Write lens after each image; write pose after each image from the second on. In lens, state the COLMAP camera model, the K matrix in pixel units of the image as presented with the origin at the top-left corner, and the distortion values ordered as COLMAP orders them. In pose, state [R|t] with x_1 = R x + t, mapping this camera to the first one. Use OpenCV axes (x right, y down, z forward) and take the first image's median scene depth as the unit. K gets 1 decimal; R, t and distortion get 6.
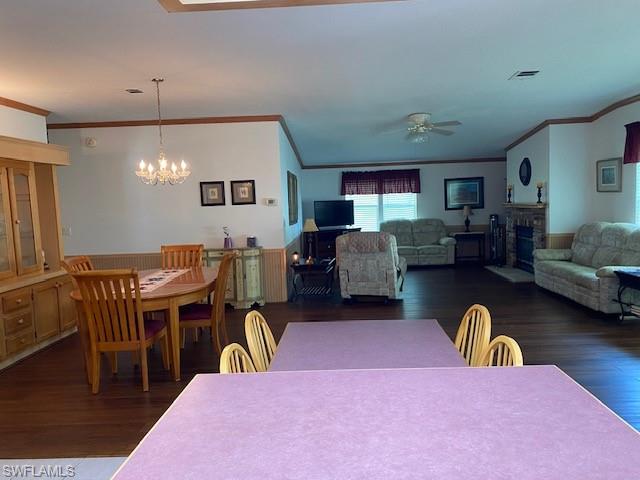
lens RADIAL K [[487.8, 0, 326.9], [0, 487.8, 238.4], [0, 0, 1]] dist [0.080510, -0.101649]
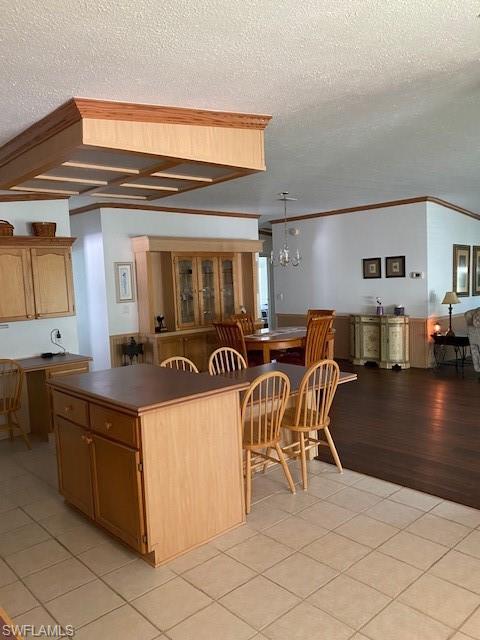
lens RADIAL K [[492.4, 0, 240.0], [0, 492.4, 320.0], [0, 0, 1]] dist [0.039490, -0.052242]
pose [[0.690227, 0.070431, -0.720157, 0.417033], [-0.045347, 0.997506, 0.054093, -0.017324], [0.722170, -0.004680, 0.691699, -0.054215]]
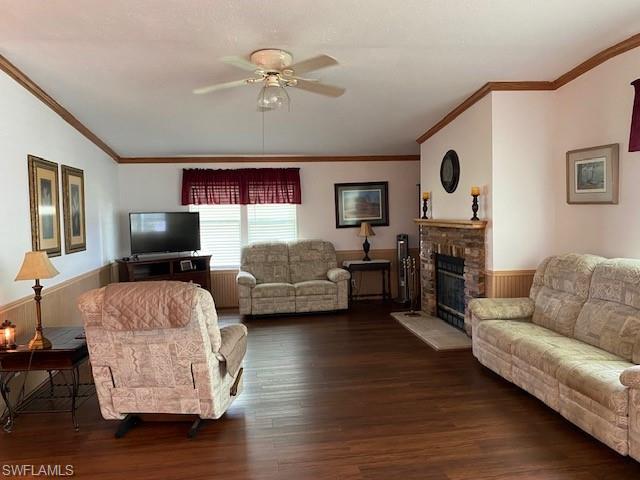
lens RADIAL K [[492.4, 0, 309.5], [0, 492.4, 243.2], [0, 0, 1]] dist [0.039490, -0.052242]
pose [[0.988749, -0.001504, 0.149578, 0.153675], [0.003984, 0.999860, -0.016279, -0.039329], [-0.149532, 0.016692, 0.988616, 0.484972]]
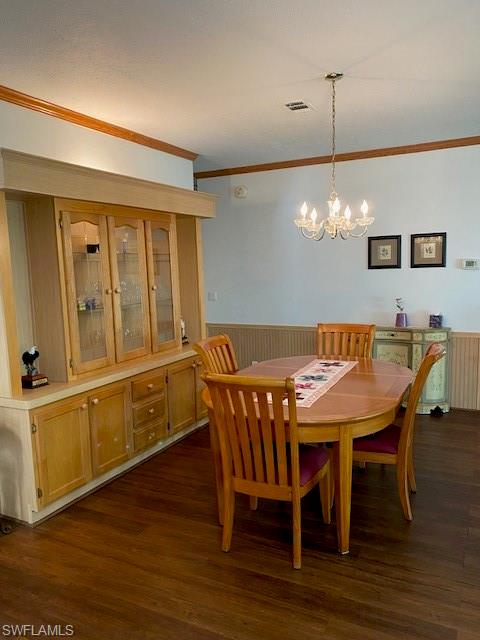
lens RADIAL K [[487.5, 0, 238.9], [0, 487.5, 323.1], [0, 0, 1]] dist [0.085186, -0.185125]
pose [[0.900240, 0.064837, -0.430540, -0.104956], [-0.042570, 0.997220, 0.061164, -0.021273], [0.433309, -0.036734, 0.900497, 0.236628]]
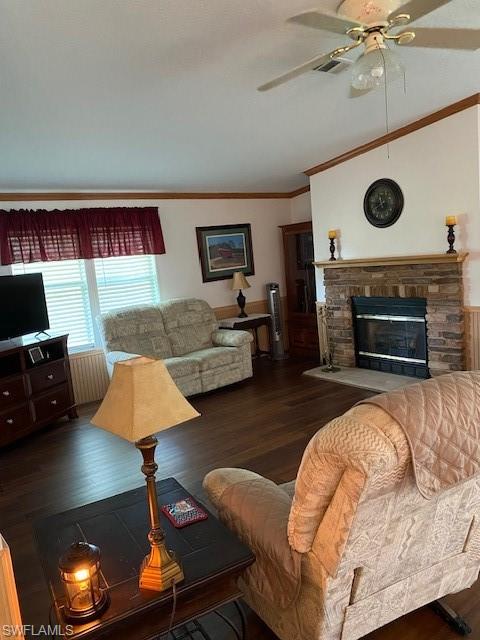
lens RADIAL K [[487.5, 0, 238.9], [0, 487.5, 323.1], [0, 0, 1]] dist [0.085186, -0.185125]
pose [[0.788490, -0.125052, 0.602201, -0.118946], [0.112540, 0.991916, 0.058627, -0.061539], [-0.604664, 0.021545, 0.796189, 0.817607]]
